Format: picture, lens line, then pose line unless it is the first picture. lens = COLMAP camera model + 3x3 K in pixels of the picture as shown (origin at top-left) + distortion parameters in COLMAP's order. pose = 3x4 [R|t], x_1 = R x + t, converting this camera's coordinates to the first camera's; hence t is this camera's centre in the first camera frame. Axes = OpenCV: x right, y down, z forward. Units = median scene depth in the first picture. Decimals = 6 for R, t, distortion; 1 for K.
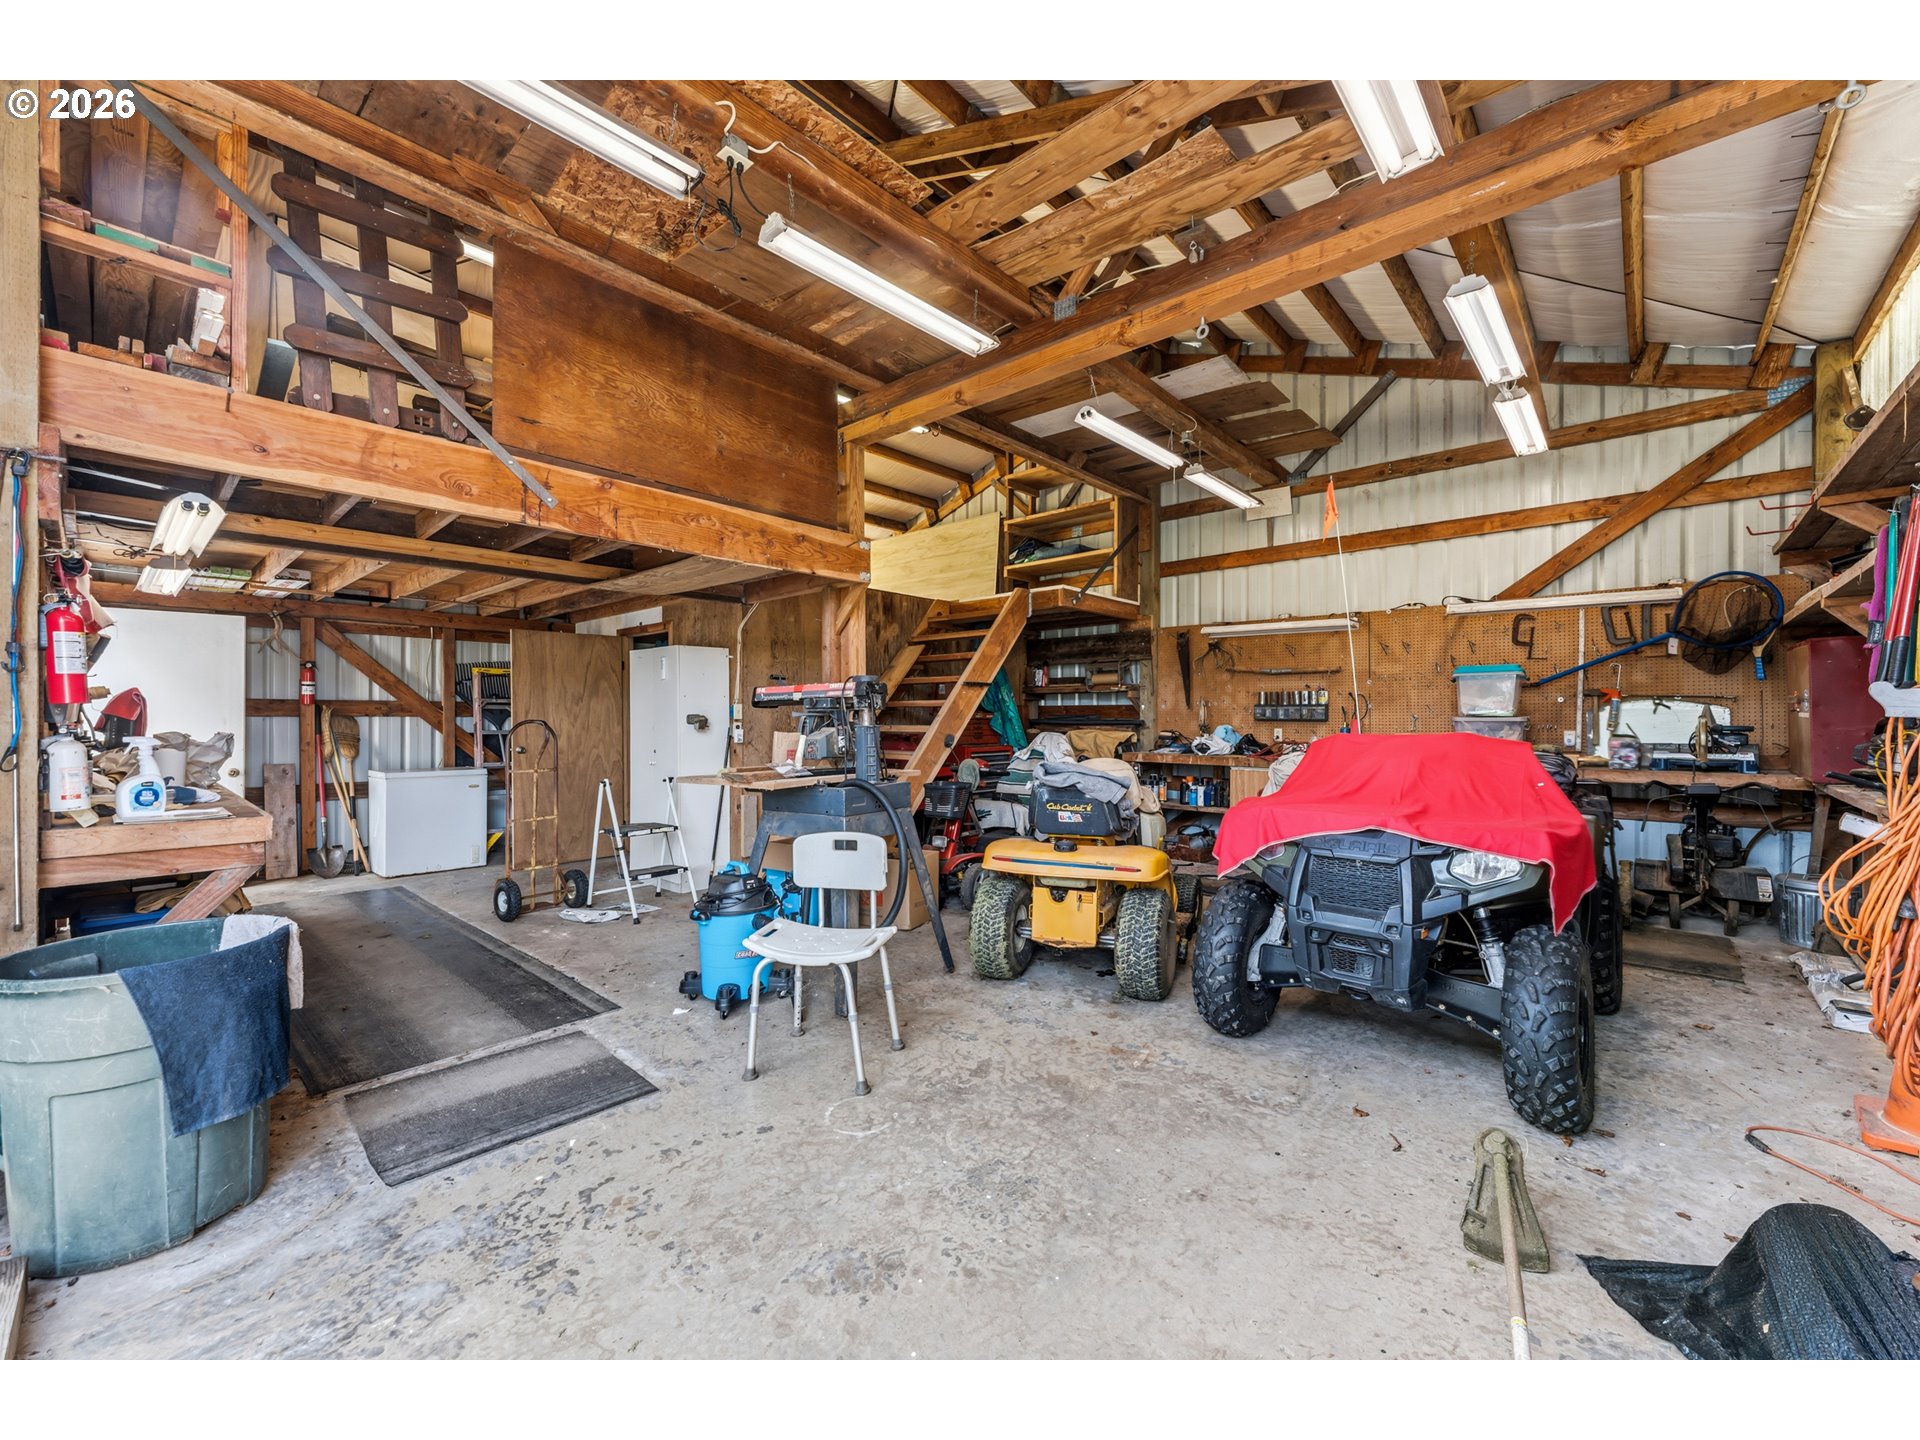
lens RADIAL K [[762.8, 0, 960.0], [0, 762.8, 720.0], [0, 0, 1]] dist [-0.002818, -0.000238]
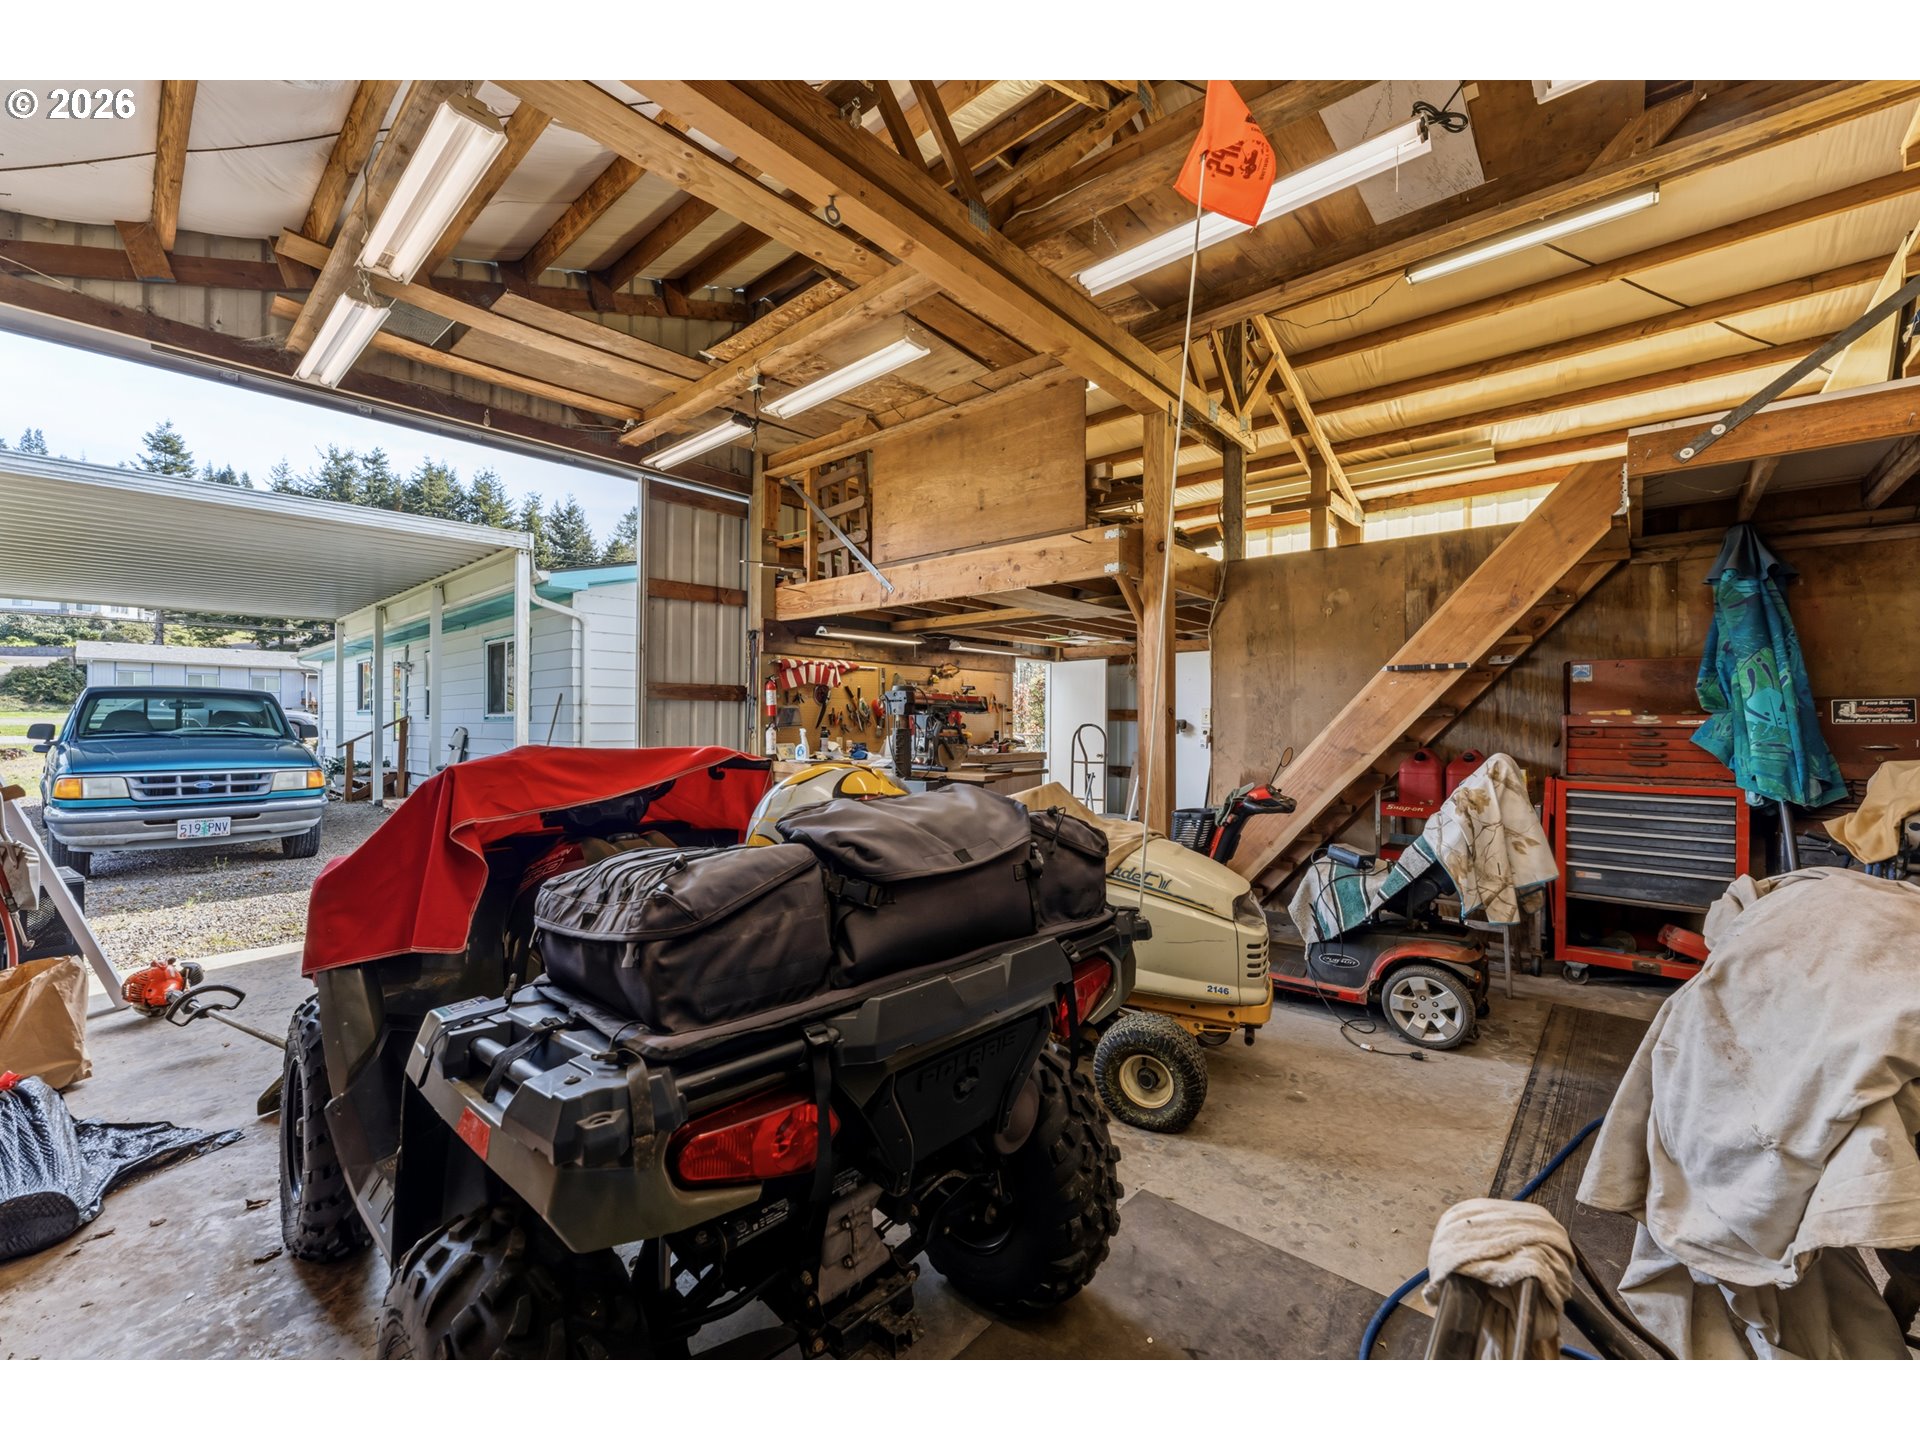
lens RADIAL K [[762.8, 0, 960.0], [0, 762.8, 720.0], [0, 0, 1]] dist [-0.002818, -0.000238]
pose [[0.005532, -0.004254, -0.999976, 0.606151], [-0.010123, 0.999939, -0.004310, -0.001297], [0.999933, 0.010147, 0.005489, 0.645564]]
